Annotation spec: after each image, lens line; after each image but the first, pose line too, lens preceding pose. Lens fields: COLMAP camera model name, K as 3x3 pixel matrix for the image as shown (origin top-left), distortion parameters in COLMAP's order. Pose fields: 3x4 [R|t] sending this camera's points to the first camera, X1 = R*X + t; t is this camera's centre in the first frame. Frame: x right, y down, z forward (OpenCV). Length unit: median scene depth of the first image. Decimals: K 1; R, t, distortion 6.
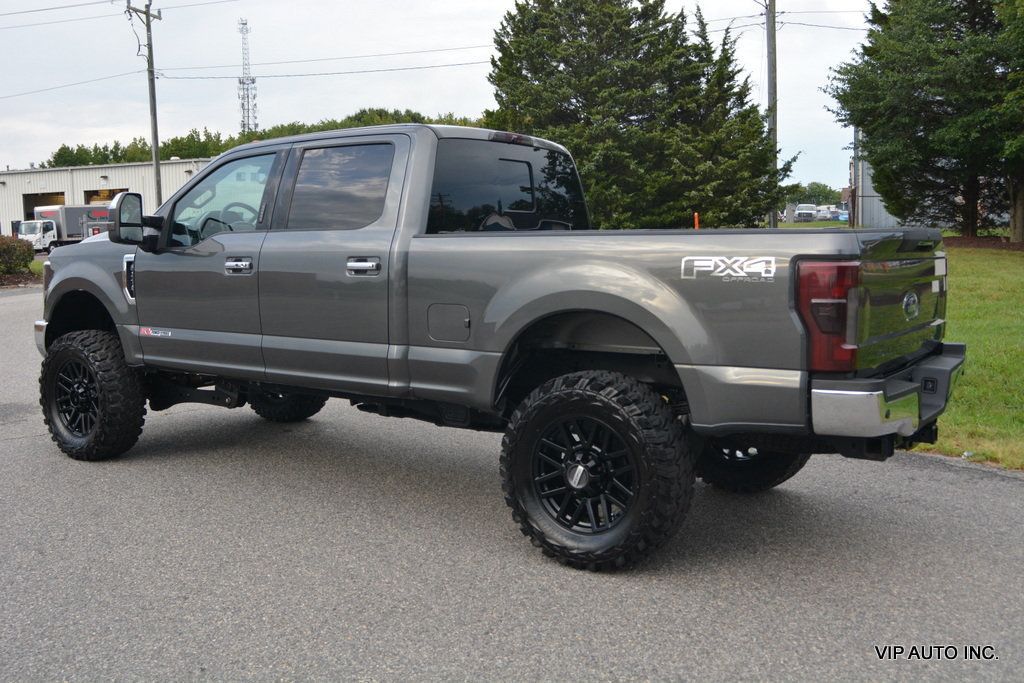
lens RADIAL K [[1002.1, 0, 508.8], [0, 1002.1, 341.0], [0, 0, 1]] dist [-0.072275, 0.002395]
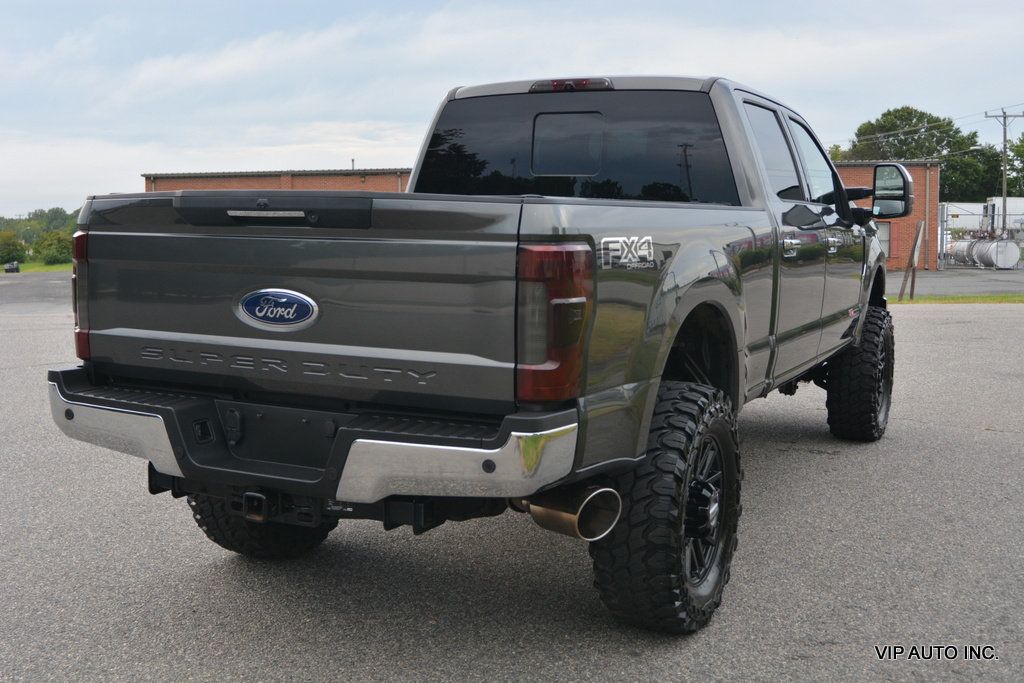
lens RADIAL K [[1199.5, 0, 512.0], [0, 1199.5, 341.5], [0, 0, 1]] dist [-0.070296, 0.004761]
pose [[0.147485, 0.112058, -0.982696, 0.888688], [-0.109904, 0.989265, 0.096313, -0.078828], [0.982939, 0.093798, 0.158218, 0.752731]]
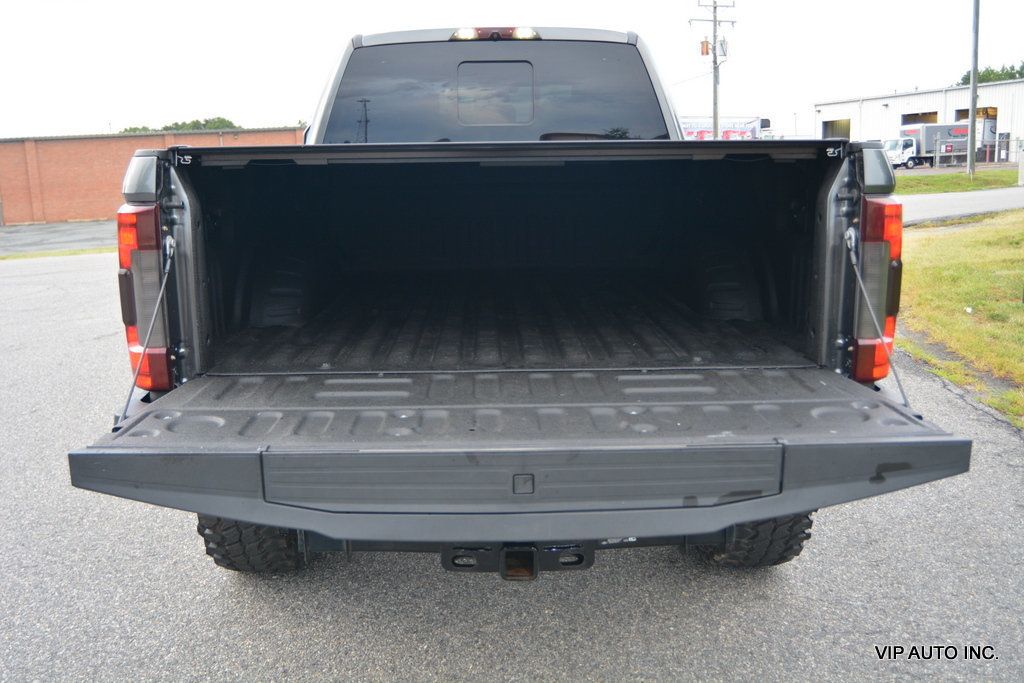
lens RADIAL K [[864.1, 0, 498.3], [0, 864.1, 335.6], [0, 0, 1]] dist [-0.076584, 0.008458]
pose [[0.580674, 0.154662, -0.799311, 0.546121], [-0.067642, 0.987560, 0.141947, -0.055840], [0.811321, -0.028358, 0.583912, 0.544137]]
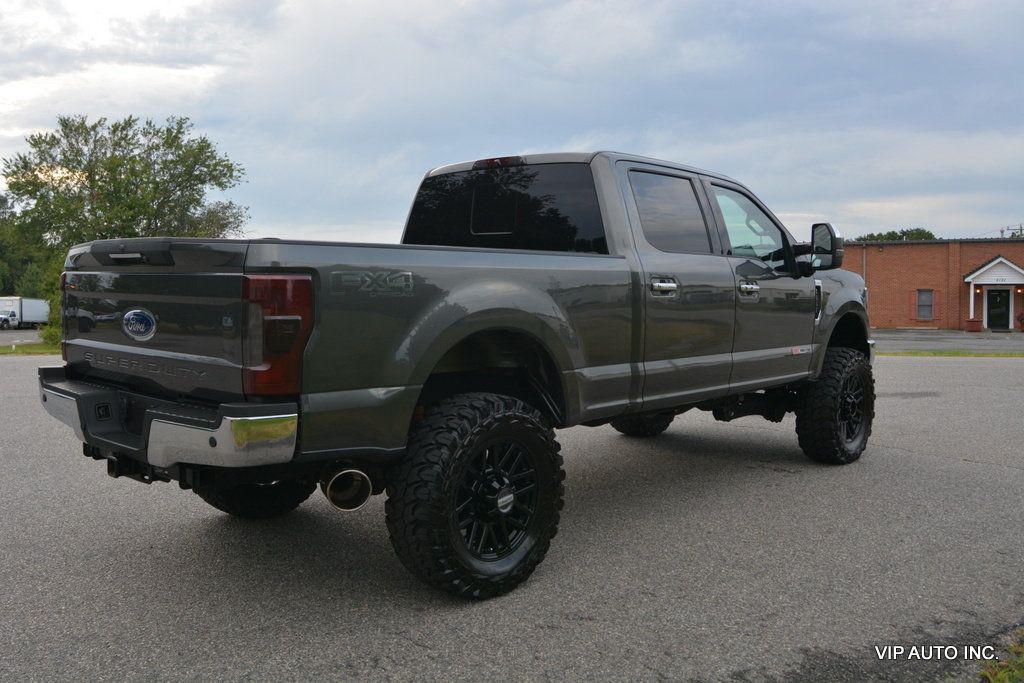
lens RADIAL K [[937.4, 0, 512.0], [0, 937.4, 341.5], [0, 0, 1]] dist [-0.092367, 0.000735]
pose [[-0.133563, 0.067664, -0.988728, 0.878978], [-0.108097, 0.990719, 0.082402, -0.093095], [0.985127, 0.117884, -0.125009, 1.057996]]
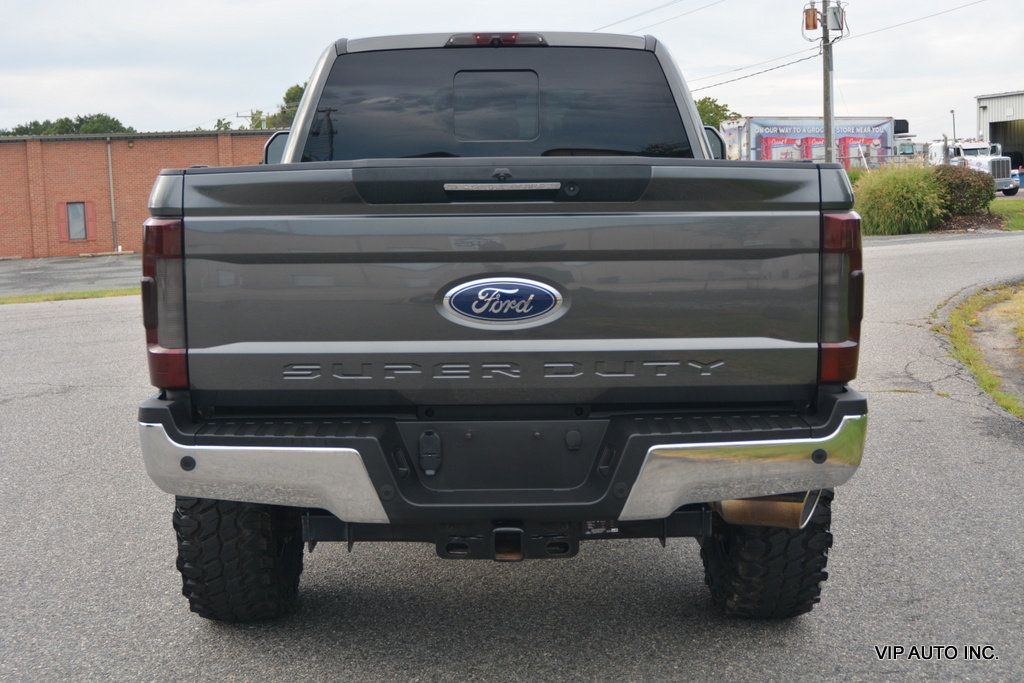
lens RADIAL K [[1310.4, 0, 512.0], [0, 1310.4, 341.5], [0, 0, 1]] dist [-0.075297, 0.043927]
pose [[0.580193, 0.093757, -0.809064, 0.726246], [-0.070308, 0.995410, 0.064931, -0.044520], [0.811438, 0.019211, 0.584122, 0.427277]]
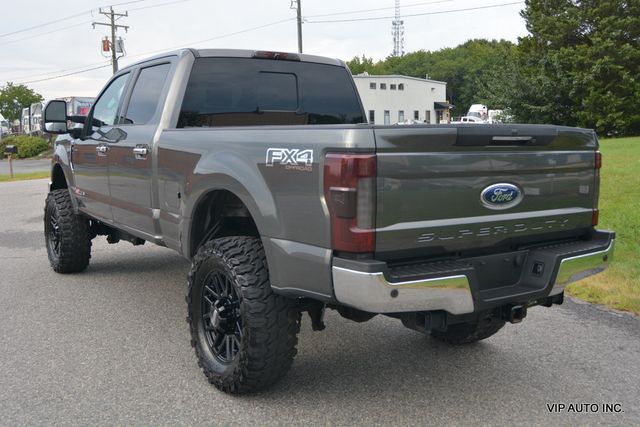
lens RADIAL K [[685.8, 0, 320.0], [0, 685.8, 213.5], [0, 0, 1]] dist [-0.081090, 0.041392]
pose [[0.931194, 0.049168, -0.361193, 0.360647], [-0.041924, 0.998732, 0.027868, -0.020591], [0.362105, -0.010807, 0.932074, 0.164449]]
